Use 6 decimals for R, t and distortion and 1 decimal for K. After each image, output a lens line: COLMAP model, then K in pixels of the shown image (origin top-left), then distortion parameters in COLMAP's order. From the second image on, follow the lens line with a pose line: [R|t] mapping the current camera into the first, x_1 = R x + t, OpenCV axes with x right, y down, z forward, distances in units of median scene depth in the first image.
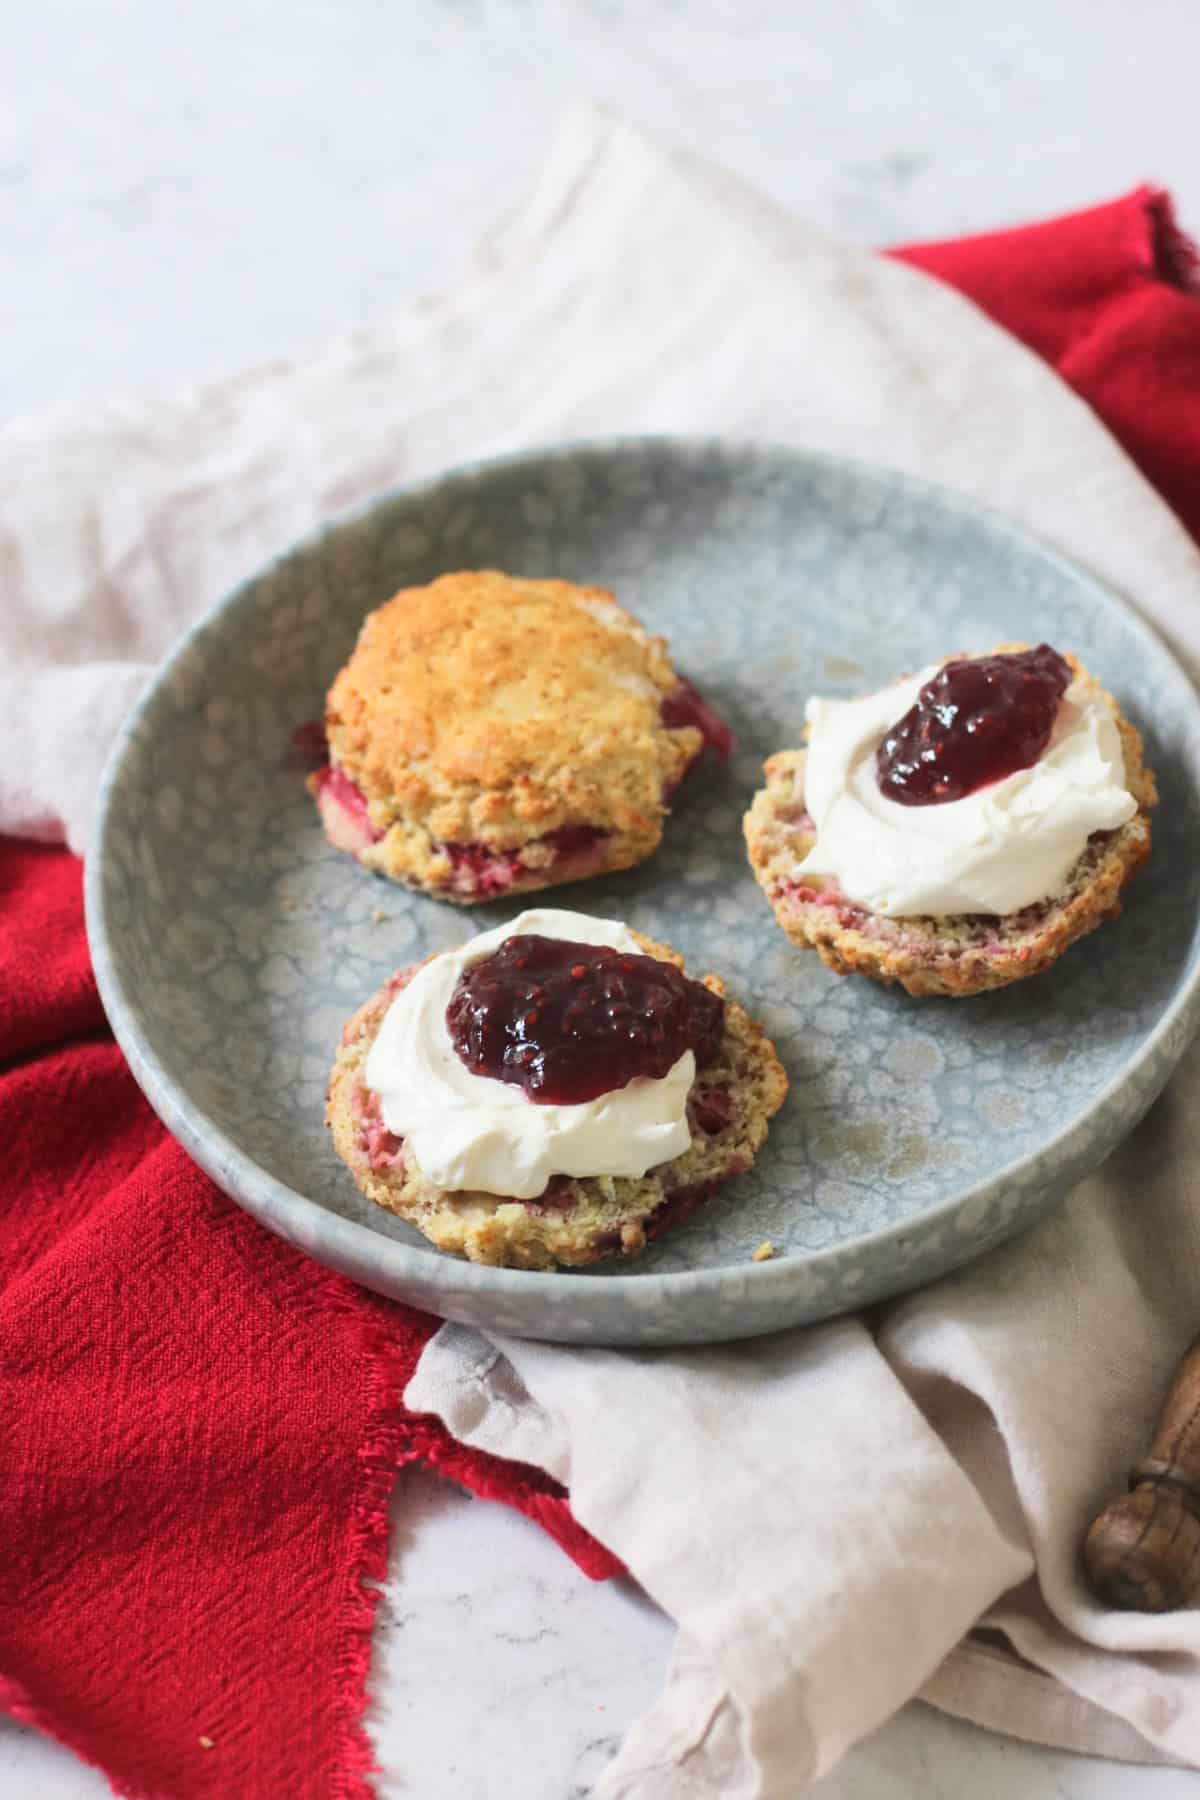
lens RADIAL K [[4512.3, 0, 600.0], [0, 4512.3, 900.0], [0, 0, 1]] dist [-0.092905, -0.369471]
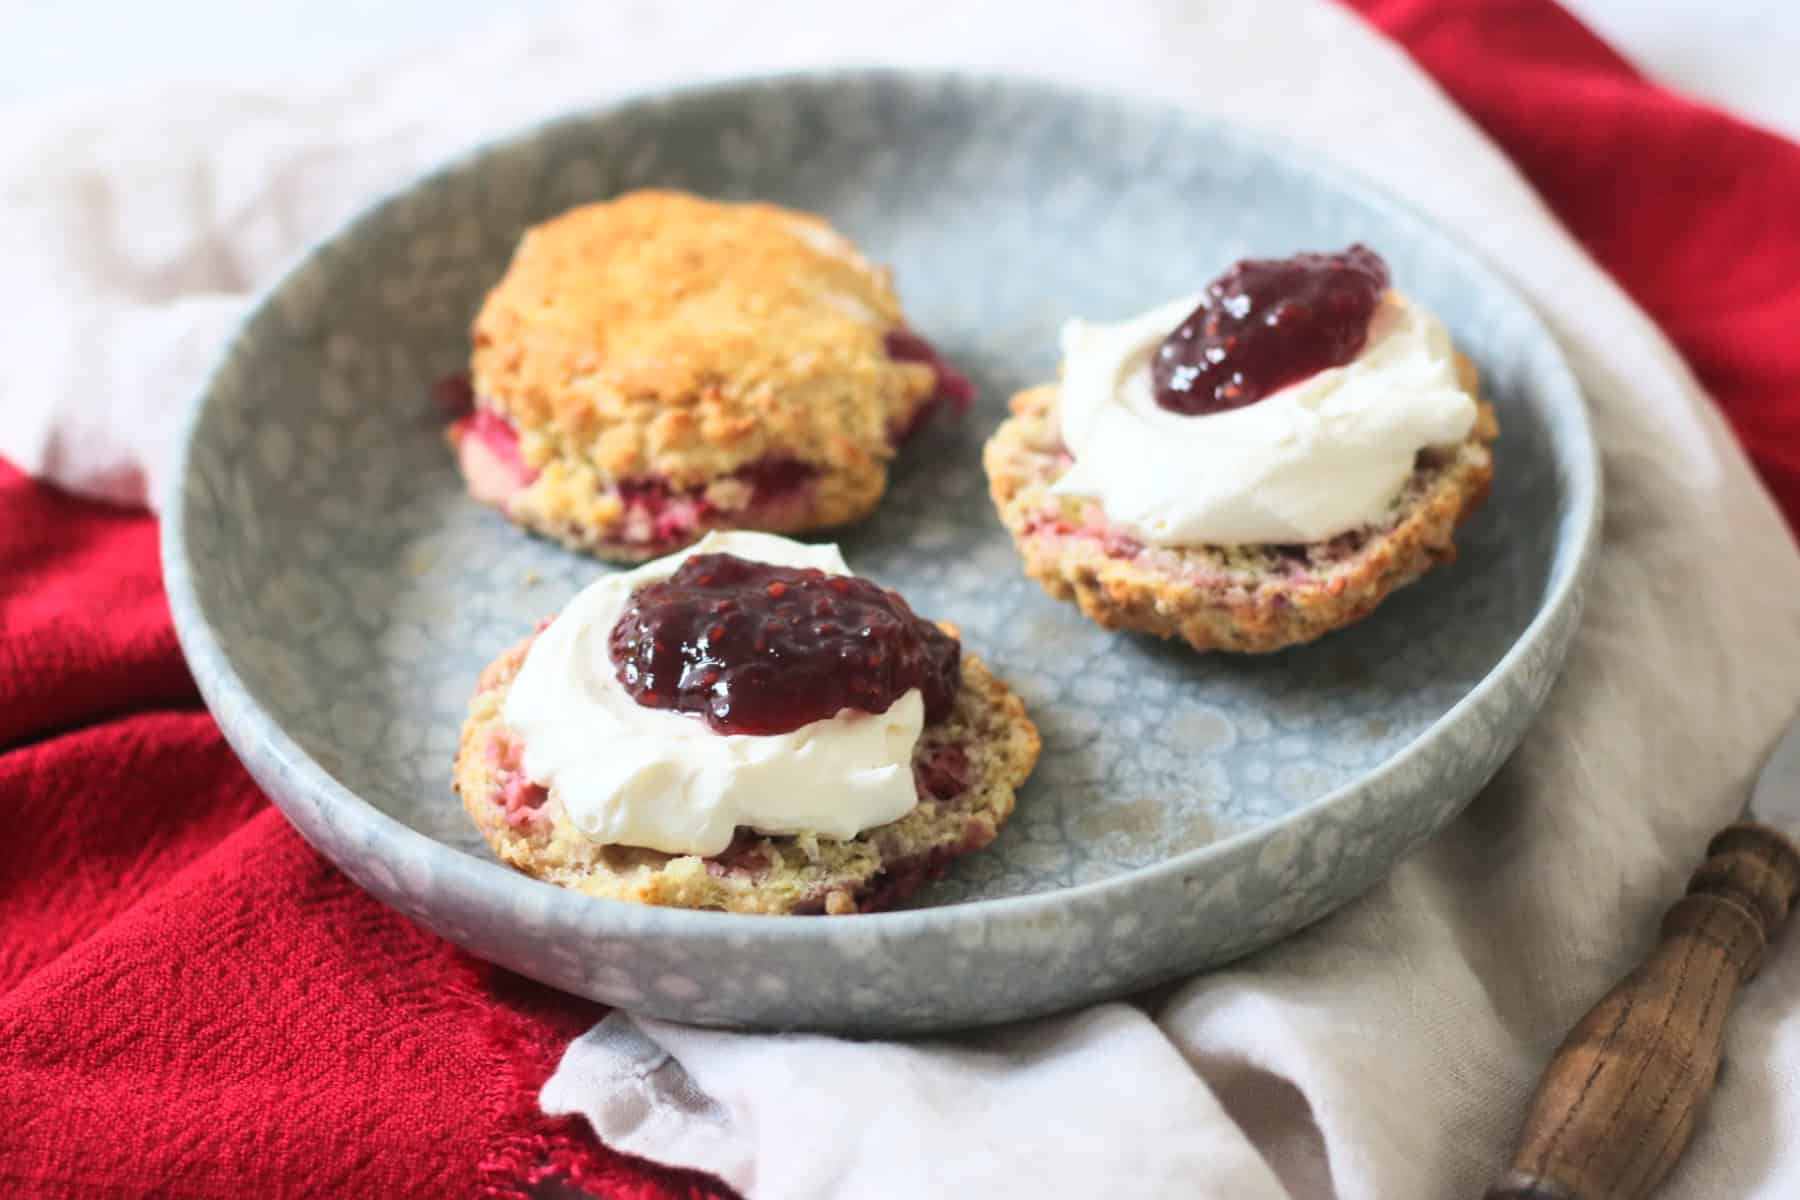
lens RADIAL K [[4512.3, 0, 901.8], [0, 4512.3, 666.3], [0, 0, 1]] dist [-0.092905, -0.369471]
pose [[0.999742, 0.015186, 0.016896, 0.003882], [-0.012291, 0.987055, -0.159909, 0.152367], [-0.019105, 0.159660, 0.986987, 0.215939]]
